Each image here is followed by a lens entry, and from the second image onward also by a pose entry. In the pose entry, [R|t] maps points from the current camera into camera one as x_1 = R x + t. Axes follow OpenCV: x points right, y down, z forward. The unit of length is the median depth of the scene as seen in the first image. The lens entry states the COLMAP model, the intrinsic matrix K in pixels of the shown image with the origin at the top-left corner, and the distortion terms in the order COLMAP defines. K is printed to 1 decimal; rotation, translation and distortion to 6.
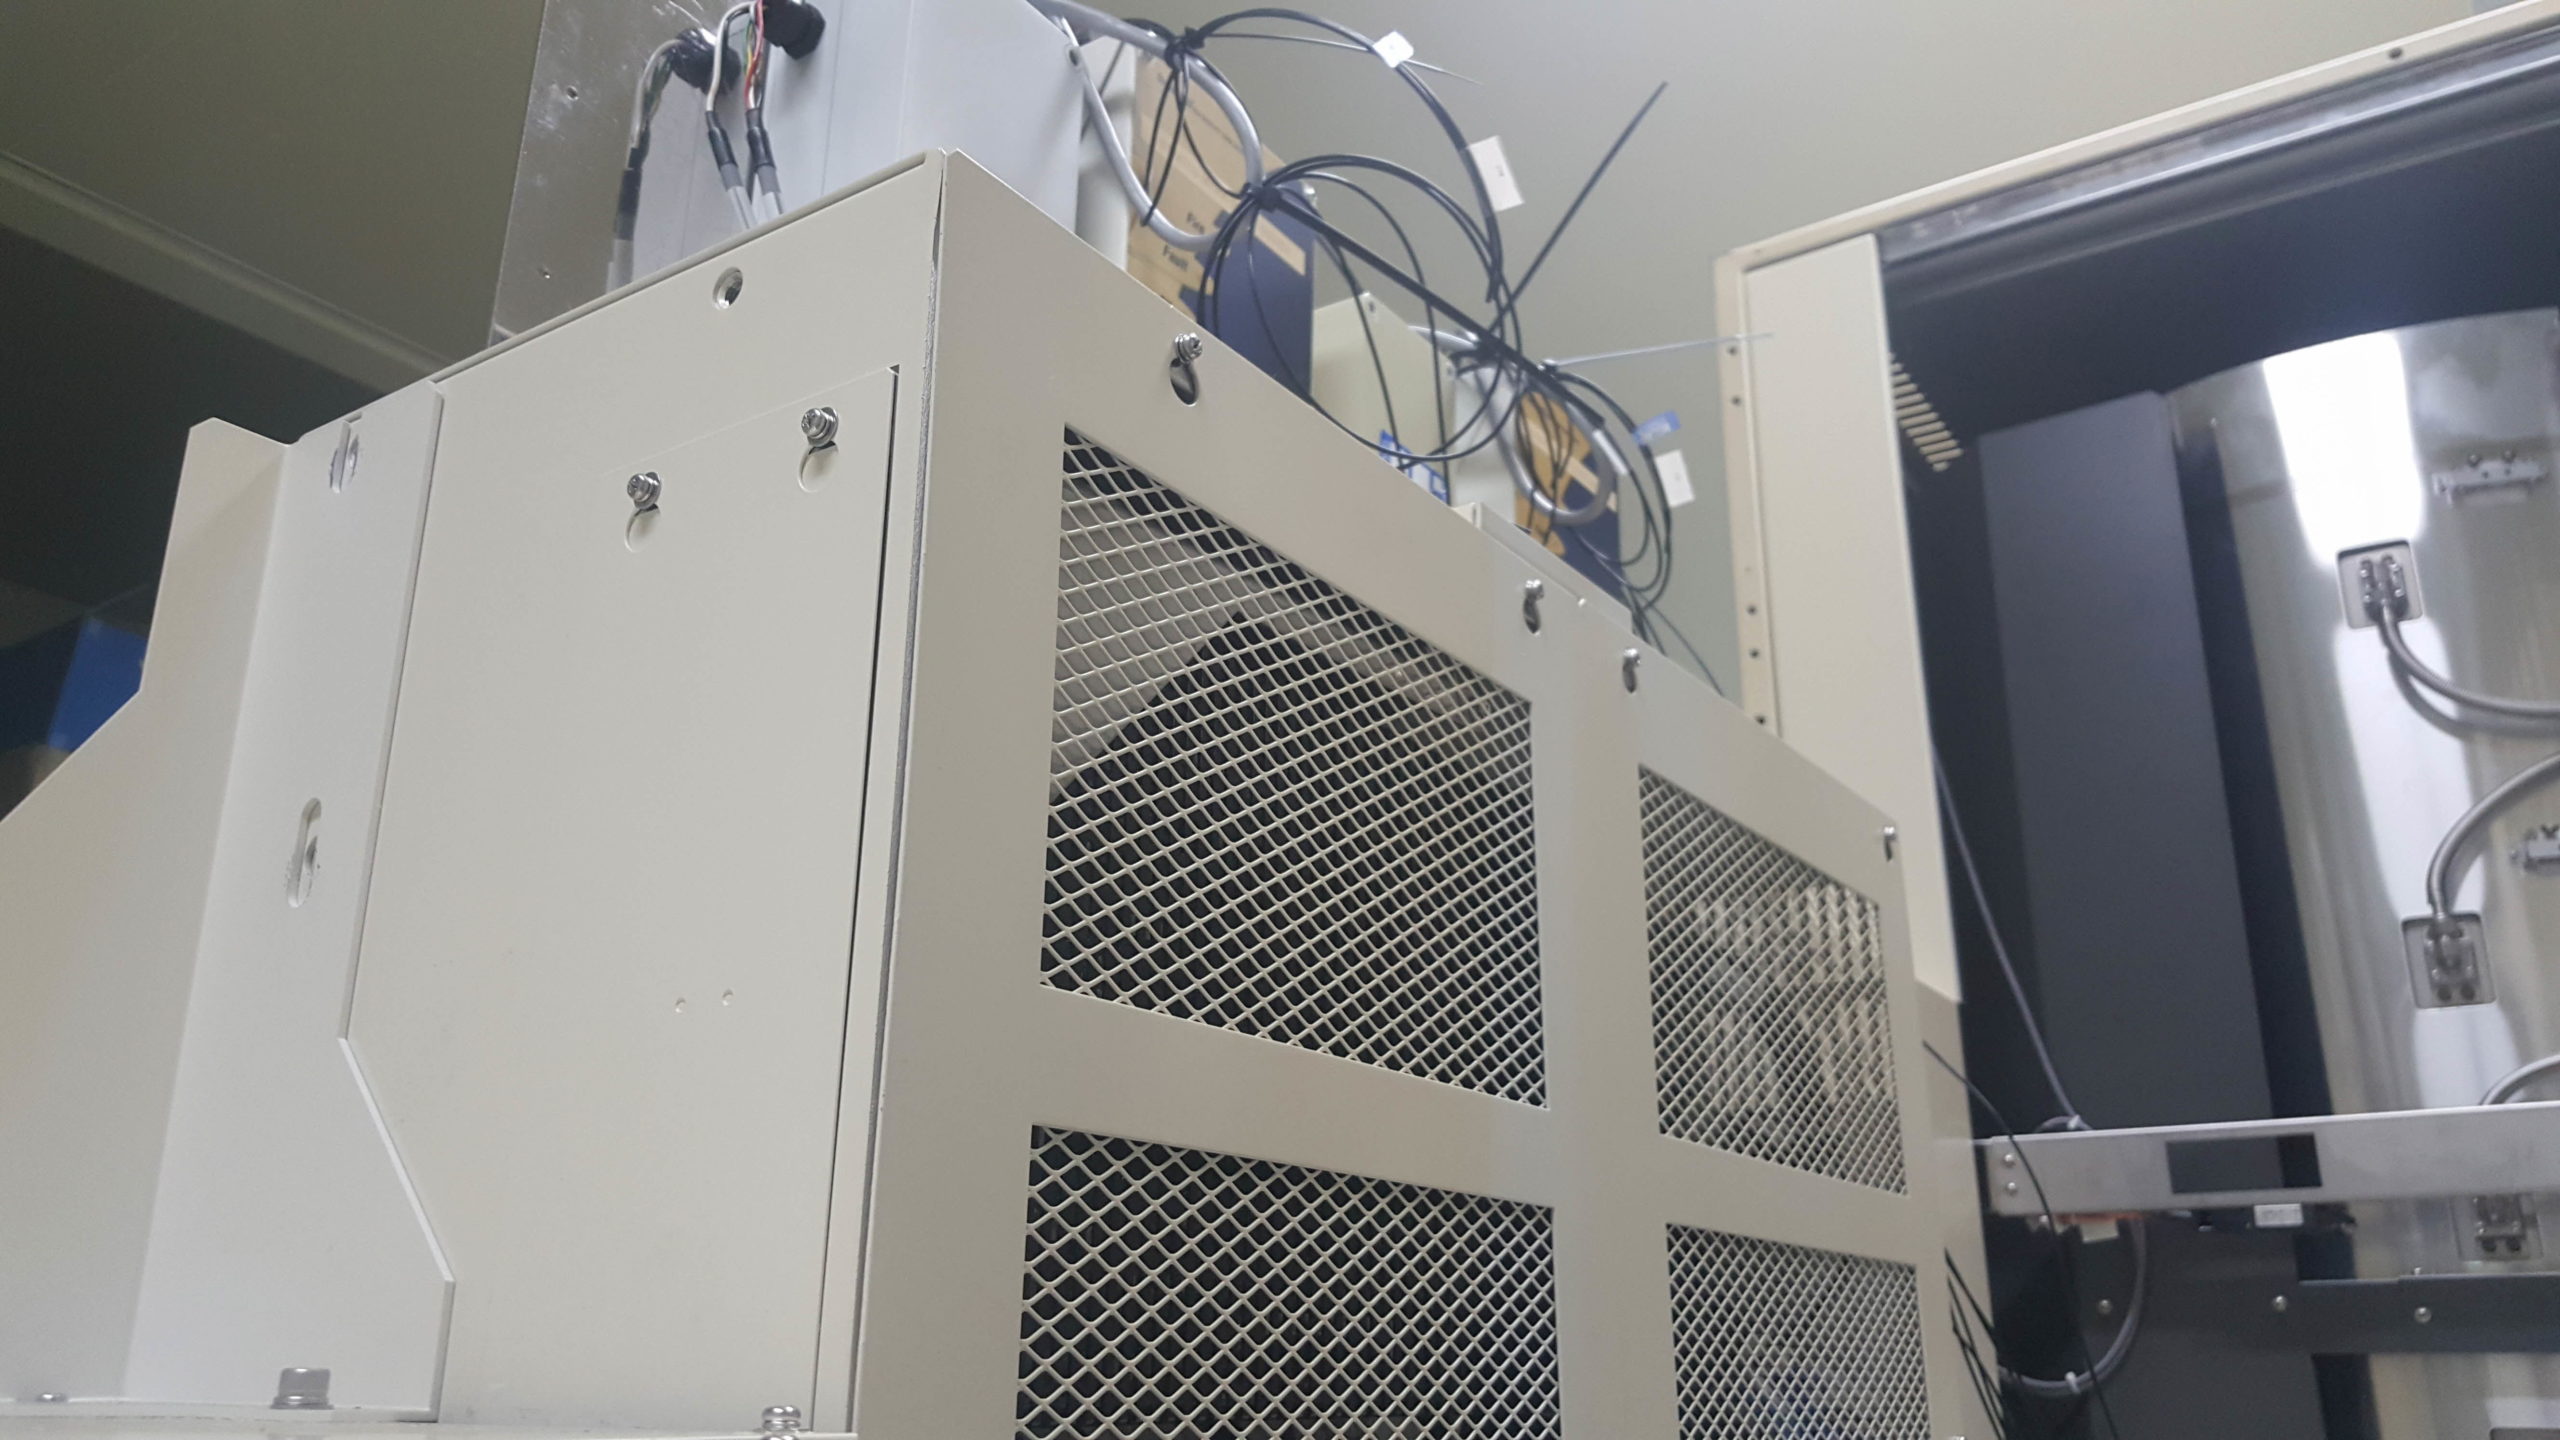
lens RADIAL K [[1987.8, 0, 1280.0], [0, 1987.8, 720.0], [0, 0, 1]] dist [0.046615, -0.081713]
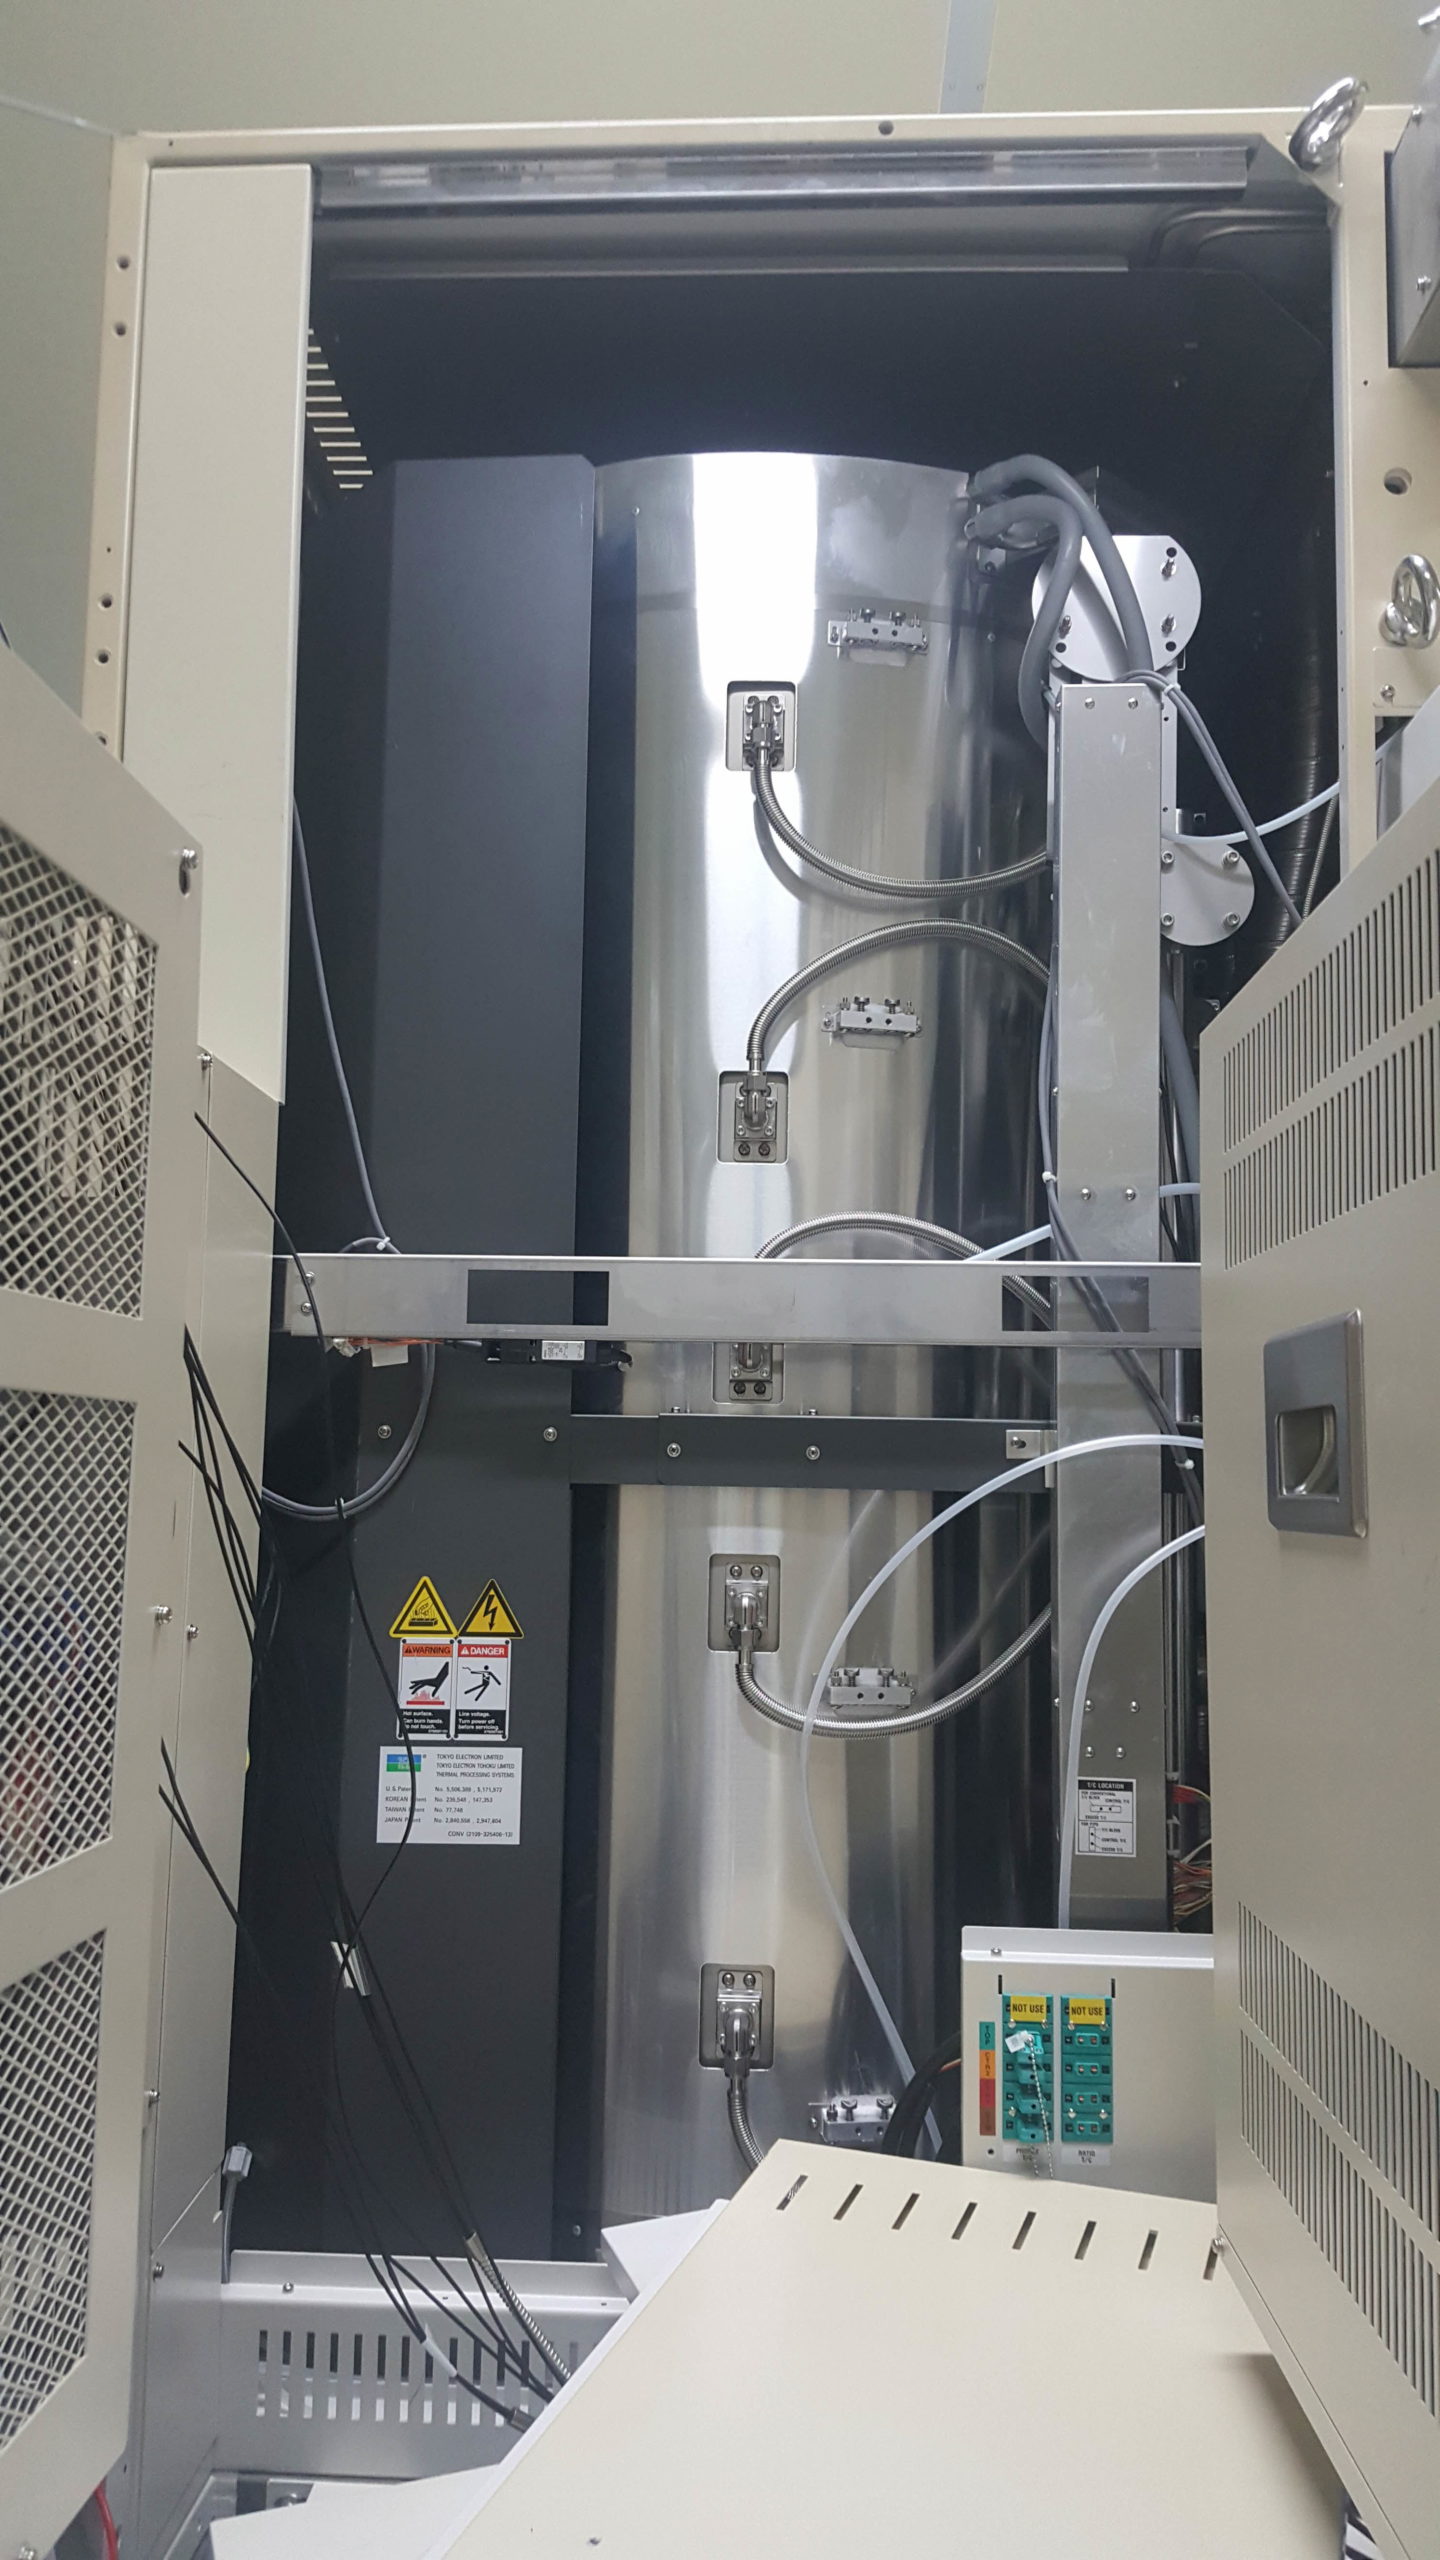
lens RADIAL K [[1770.9, 0, 720.0], [0, 1770.9, 1280.0], [0, 0, 1]] dist [0.135691, -0.254187]
pose [[0.854535, 0.064338, 0.515393, 0.105837], [-0.178762, 0.968106, 0.175540, 0.043996], [-0.487662, -0.242138, 0.838782, 0.223197]]
